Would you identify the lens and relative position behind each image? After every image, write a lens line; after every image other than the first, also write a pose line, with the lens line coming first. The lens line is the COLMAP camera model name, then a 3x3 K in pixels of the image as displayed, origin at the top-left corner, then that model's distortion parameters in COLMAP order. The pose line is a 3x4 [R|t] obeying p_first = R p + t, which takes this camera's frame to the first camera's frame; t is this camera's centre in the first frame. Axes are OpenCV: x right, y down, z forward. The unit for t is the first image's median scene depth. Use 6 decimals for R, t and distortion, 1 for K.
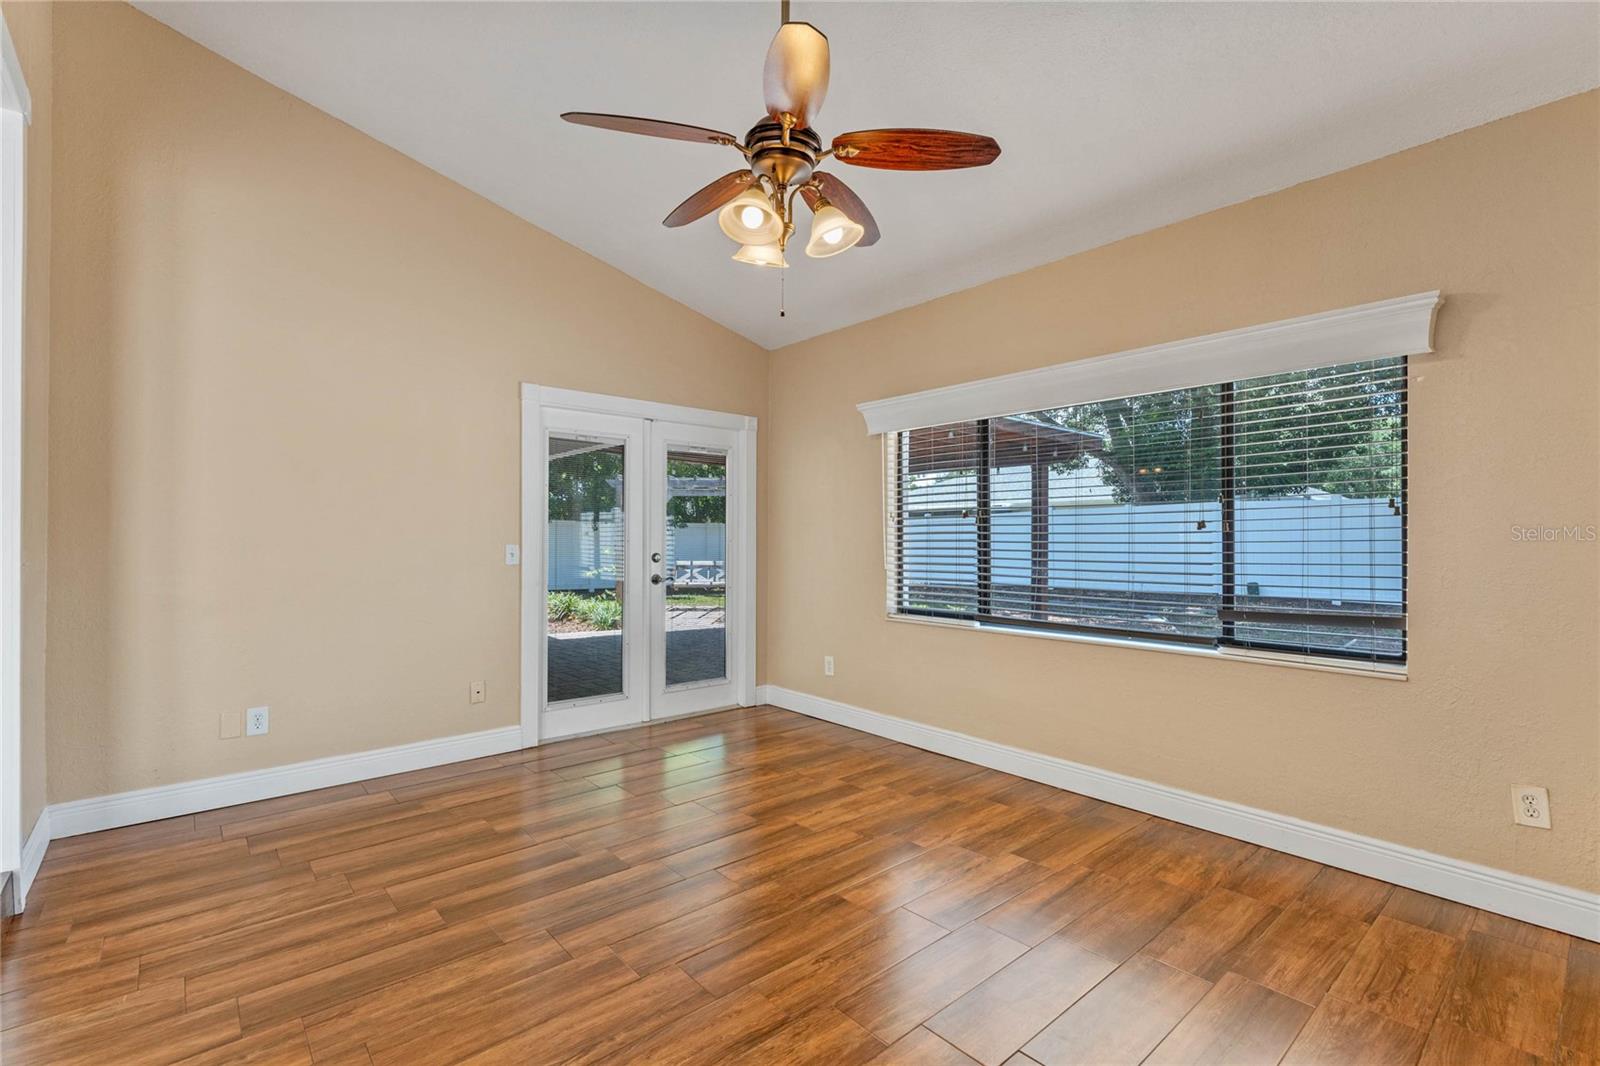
lens RADIAL K [[720.3, 0, 800.0], [0, 720.3, 533.0], [0, 0, 1]] dist [-0.000486, -0.000318]
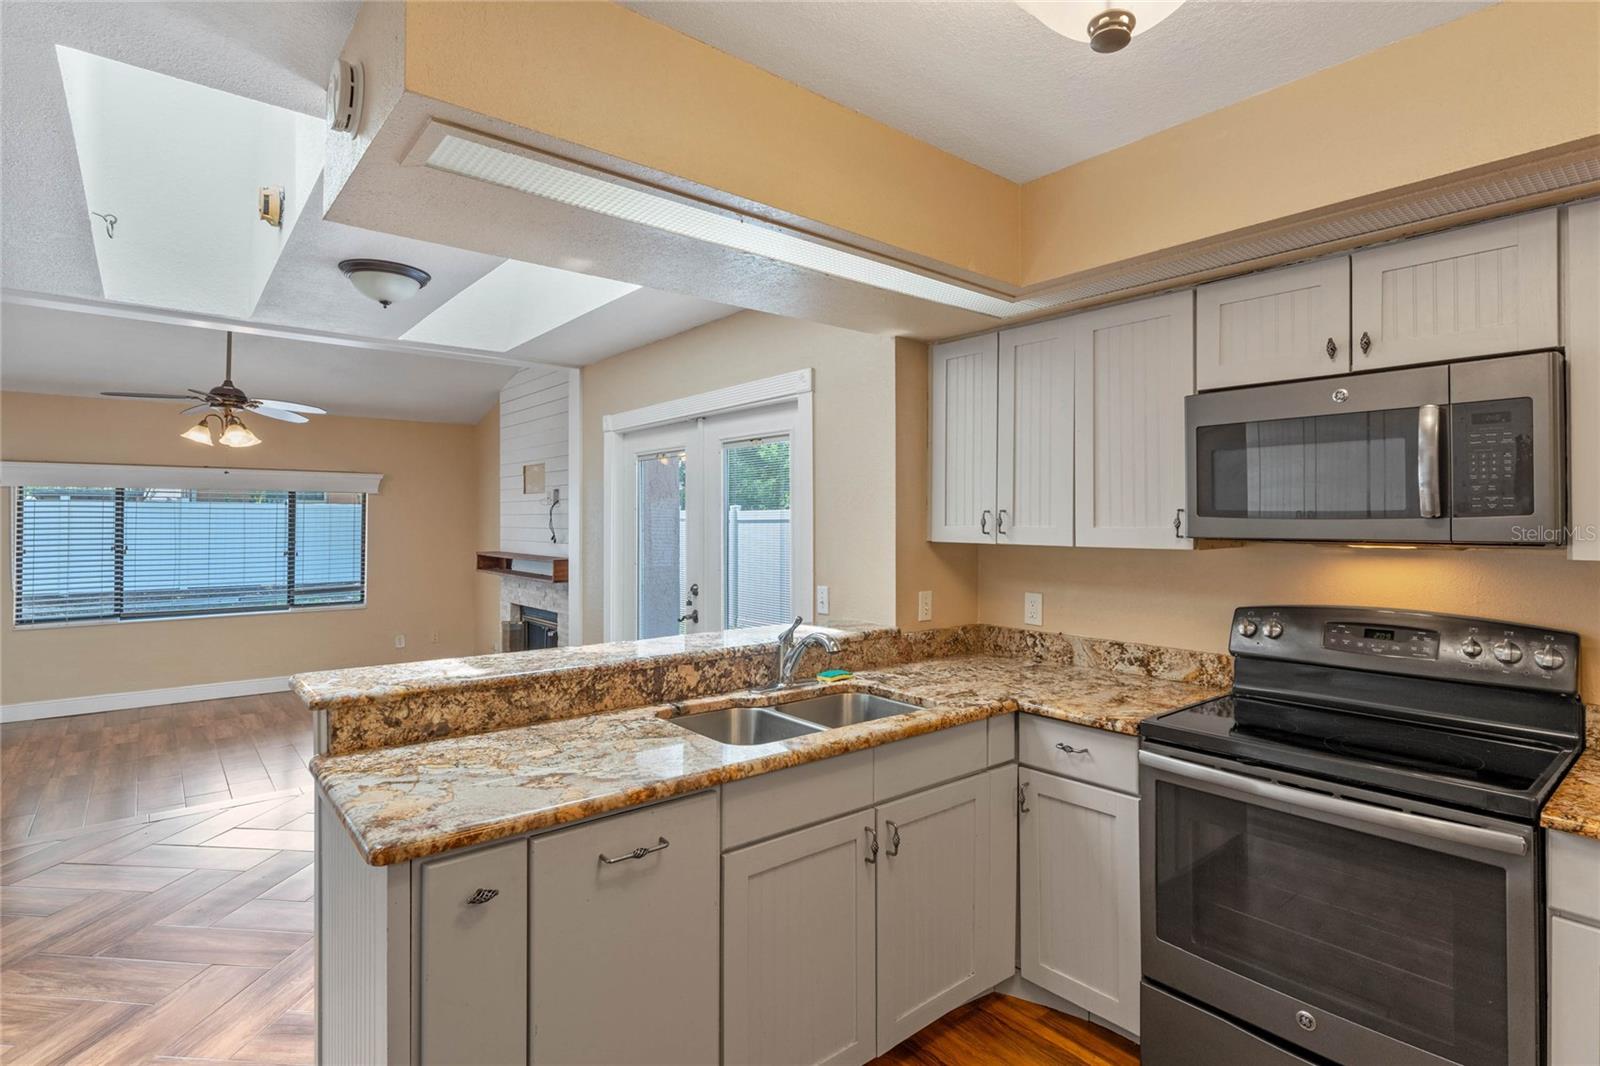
lens RADIAL K [[785.2, 0, 796.3], [0, 785.2, 509.8], [0, 0, 1]] dist [0.000199, 0.000392]
pose [[0.022341, 0.010751, 0.999693, -1.370941], [-0.008367, 0.999909, -0.010566, -0.100088], [-0.999715, -0.008128, 0.022429, -0.460428]]
